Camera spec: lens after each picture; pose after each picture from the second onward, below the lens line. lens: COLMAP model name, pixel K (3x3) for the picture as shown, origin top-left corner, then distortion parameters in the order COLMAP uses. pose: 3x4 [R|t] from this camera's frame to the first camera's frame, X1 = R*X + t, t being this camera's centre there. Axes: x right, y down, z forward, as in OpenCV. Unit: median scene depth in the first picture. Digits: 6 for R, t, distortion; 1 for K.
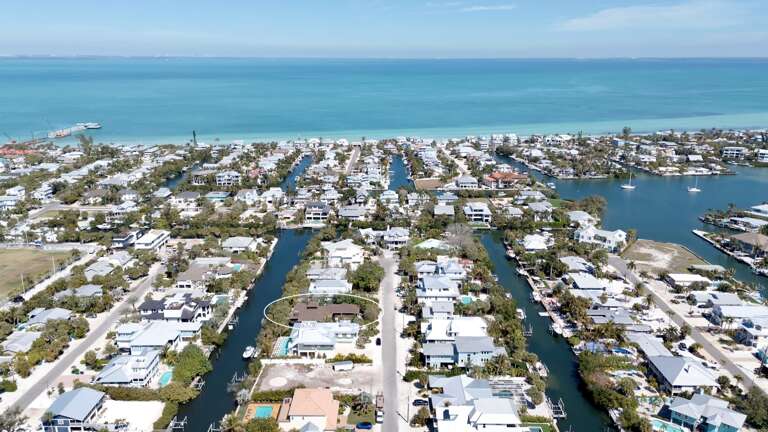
lens RADIAL K [[556.2, 0, 407.9], [0, 556.2, 216.2], [0, 0, 1]] dist [0.092157, -0.087755]
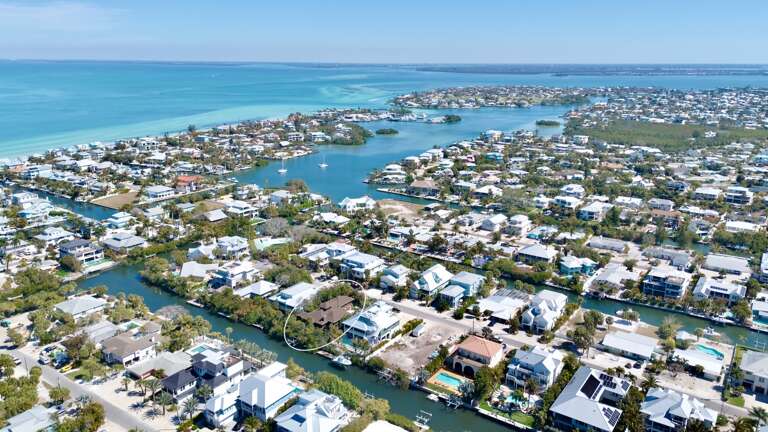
lens RADIAL K [[556.2, 0, 407.9], [0, 556.2, 216.2], [0, 0, 1]] dist [0.092157, -0.087755]
pose [[0.577558, -0.221739, 0.785658, -0.576744], [0.225297, 0.968322, 0.107672, -0.044222], [-0.784645, 0.114820, 0.609219, 0.201285]]
